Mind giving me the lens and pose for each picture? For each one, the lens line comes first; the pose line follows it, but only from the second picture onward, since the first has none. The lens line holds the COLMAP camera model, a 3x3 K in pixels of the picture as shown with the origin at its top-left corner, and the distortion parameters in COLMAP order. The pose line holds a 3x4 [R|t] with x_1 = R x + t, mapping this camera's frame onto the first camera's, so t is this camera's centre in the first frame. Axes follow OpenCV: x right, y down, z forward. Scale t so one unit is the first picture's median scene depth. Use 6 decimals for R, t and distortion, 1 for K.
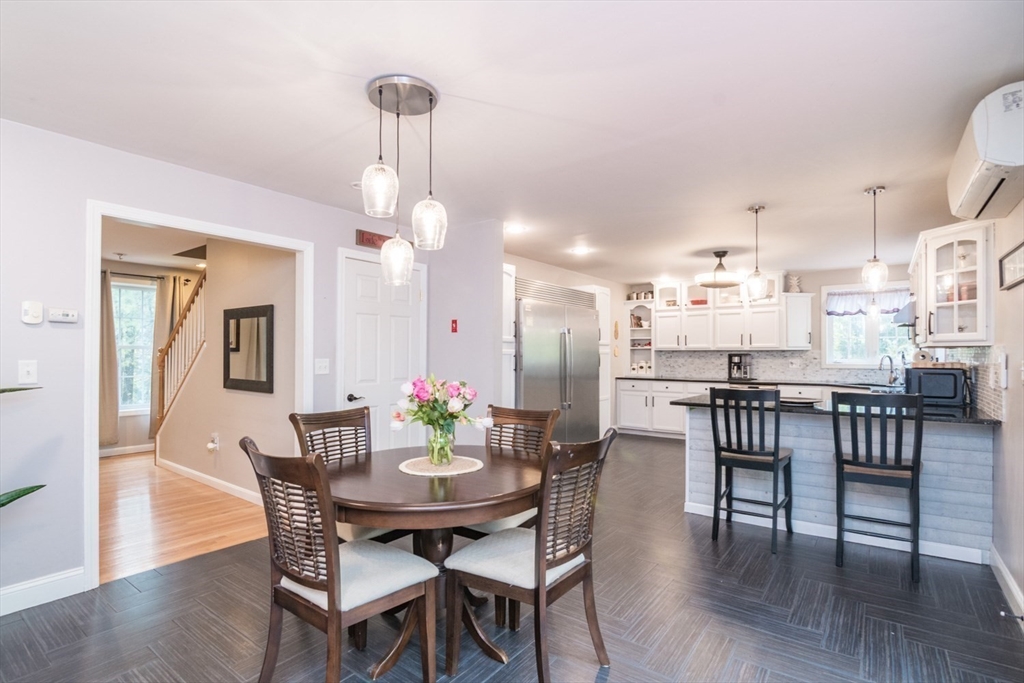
lens RADIAL K [[498.9, 0, 500.0], [0, 498.9, 371.8], [0, 0, 1]] dist [-0.025077, 0.001496]
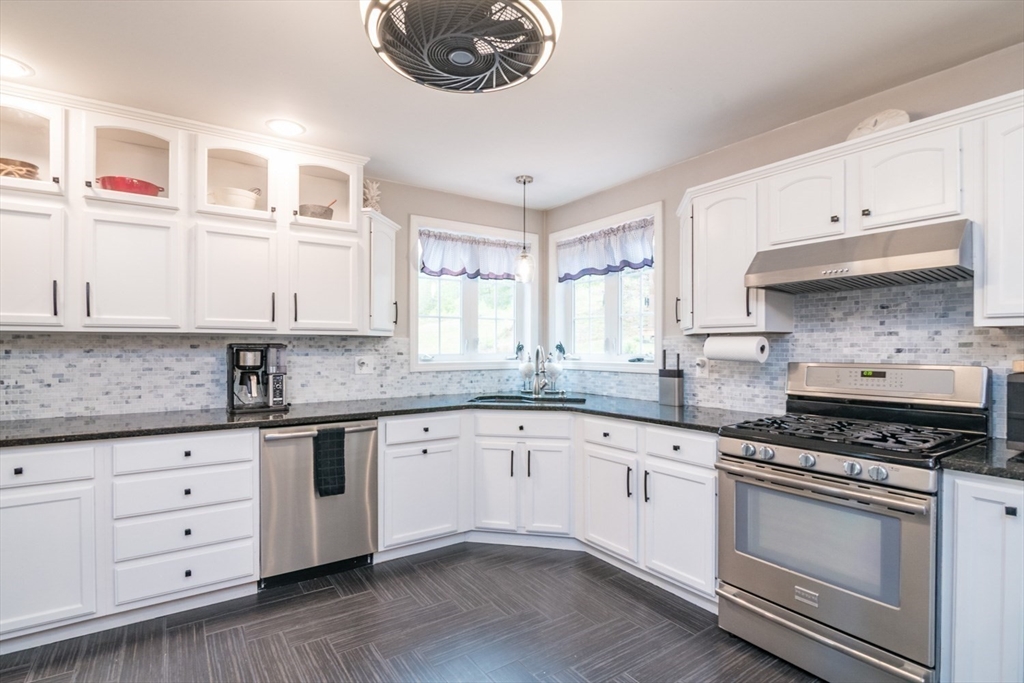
lens RADIAL K [[498.9, 0, 519.5], [0, 498.9, 340.9], [0, 0, 1]] dist [-0.025077, 0.001496]
pose [[0.286265, 0.009886, 0.958100, 0.169863], [0.032271, 0.999280, -0.019953, -0.024070], [-0.957607, 0.036631, 0.285739, 0.694100]]
